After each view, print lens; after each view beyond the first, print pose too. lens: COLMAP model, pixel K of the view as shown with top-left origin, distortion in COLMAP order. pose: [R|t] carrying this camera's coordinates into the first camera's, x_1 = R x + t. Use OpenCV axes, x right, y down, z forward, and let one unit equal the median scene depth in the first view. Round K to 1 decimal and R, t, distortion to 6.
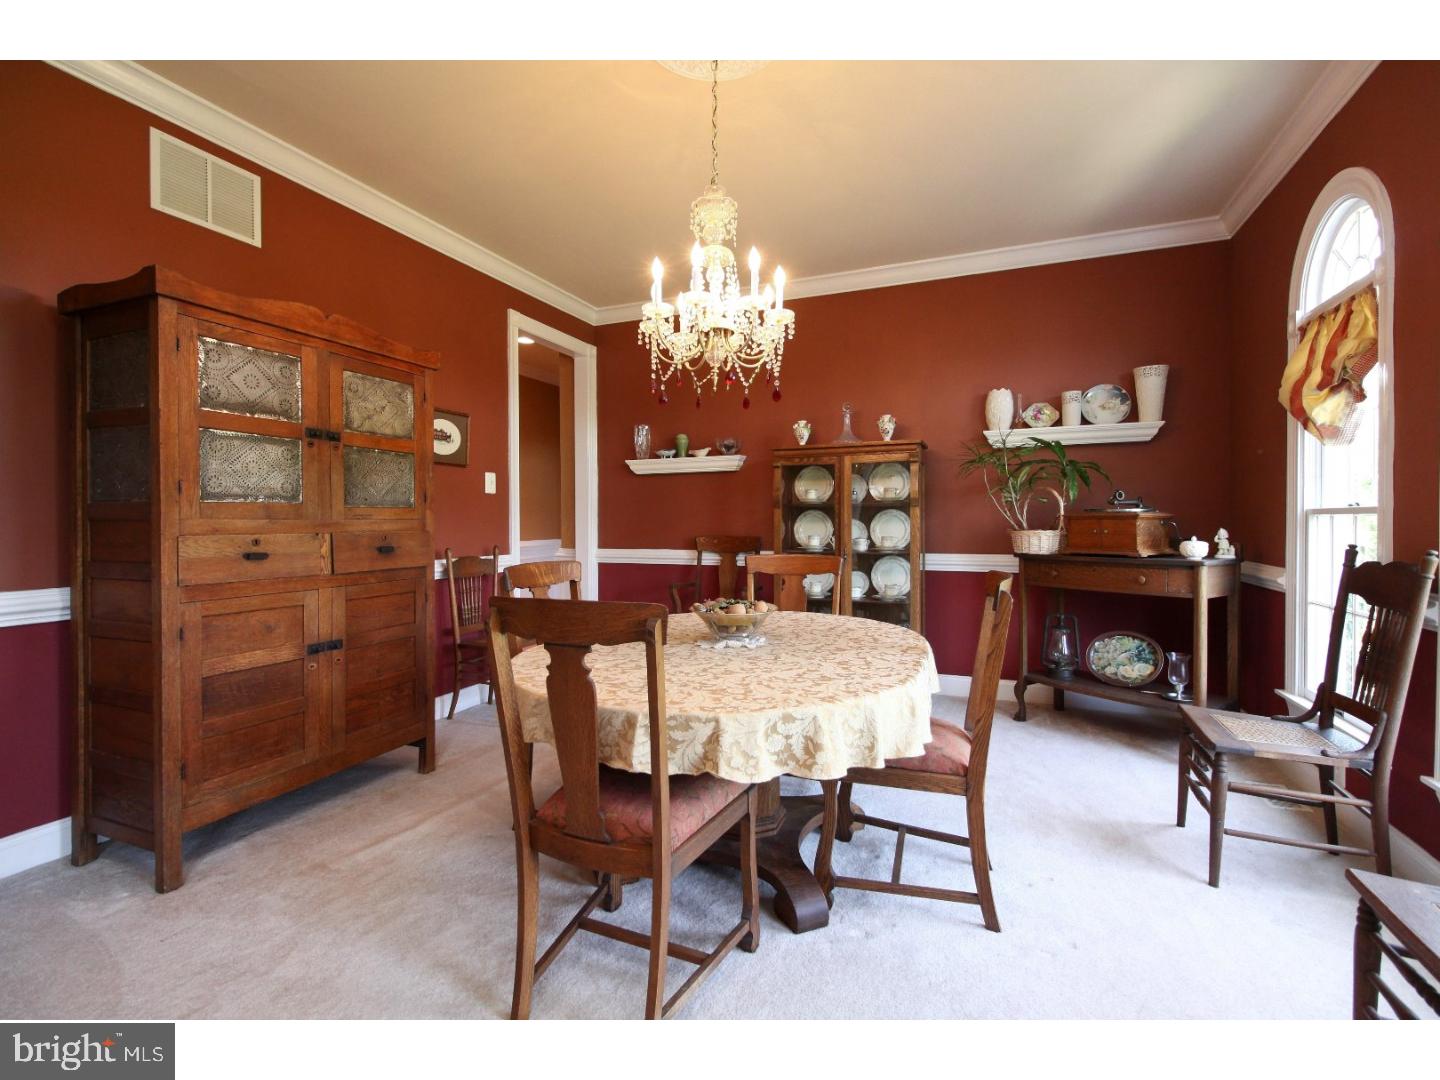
lens RADIAL K [[657.7, 0, 716.9], [0, 657.7, 525.7], [0, 0, 1]] dist [0.000270, 0.000258]
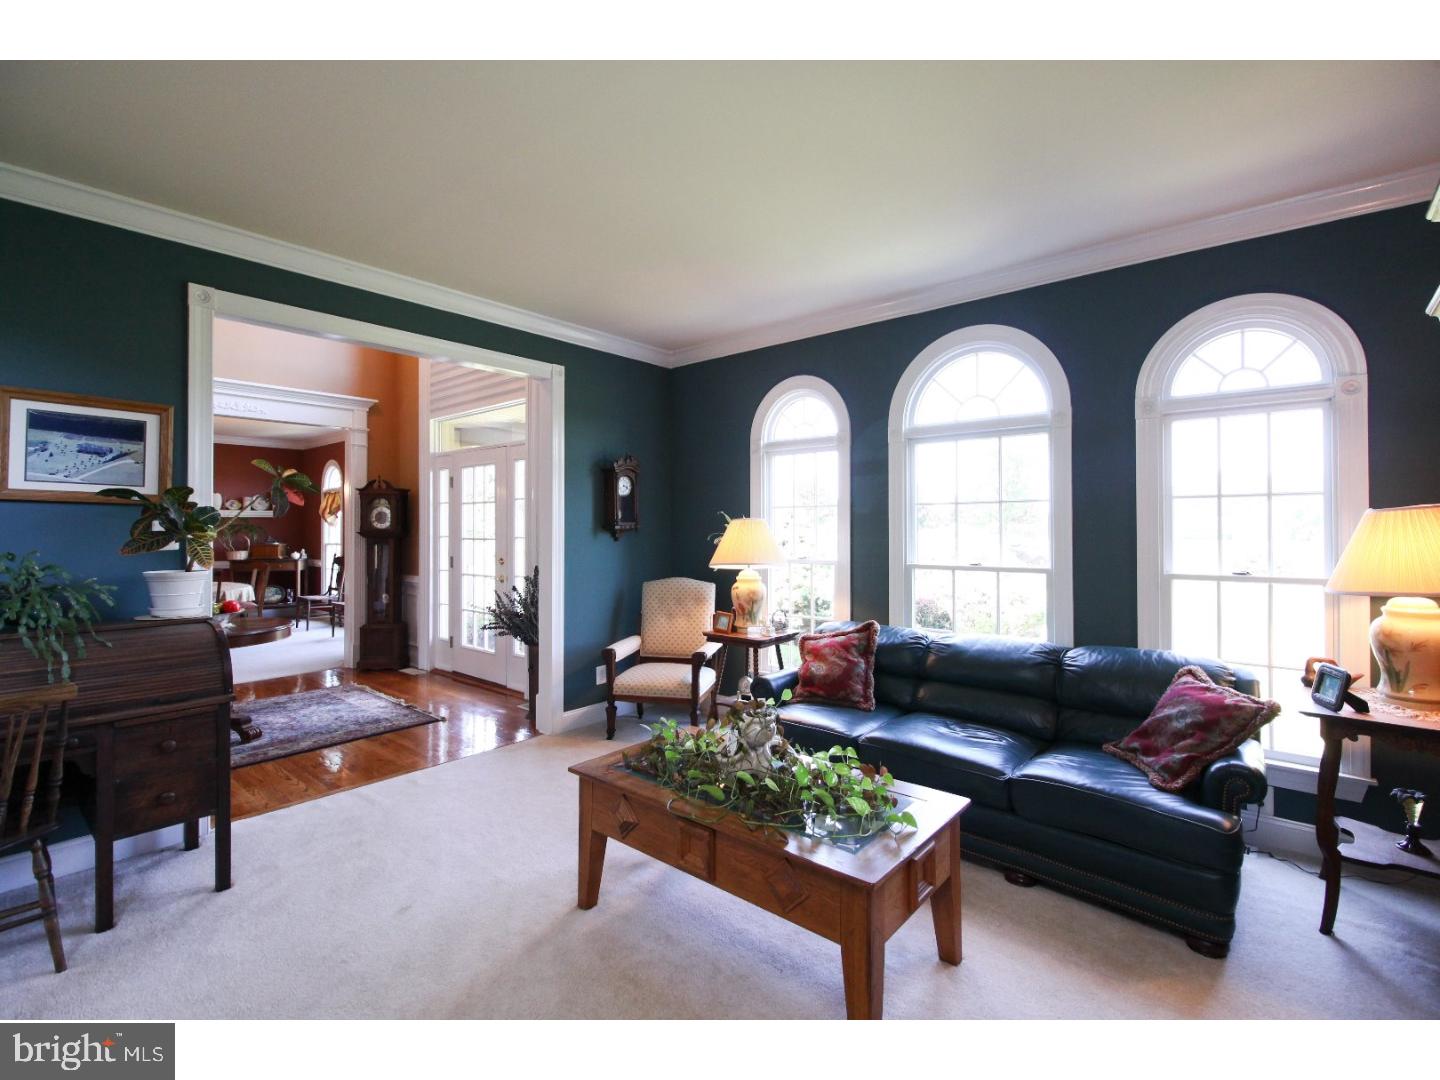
lens RADIAL K [[657.7, 0, 717.4], [0, 657.7, 528.7], [0, 0, 1]] dist [0.000270, 0.000258]
pose [[0.296724, 0.005500, 0.954948, -1.773782], [0.008545, 0.999928, -0.008414, -0.052562], [-0.954925, 0.010657, 0.296655, -1.968922]]
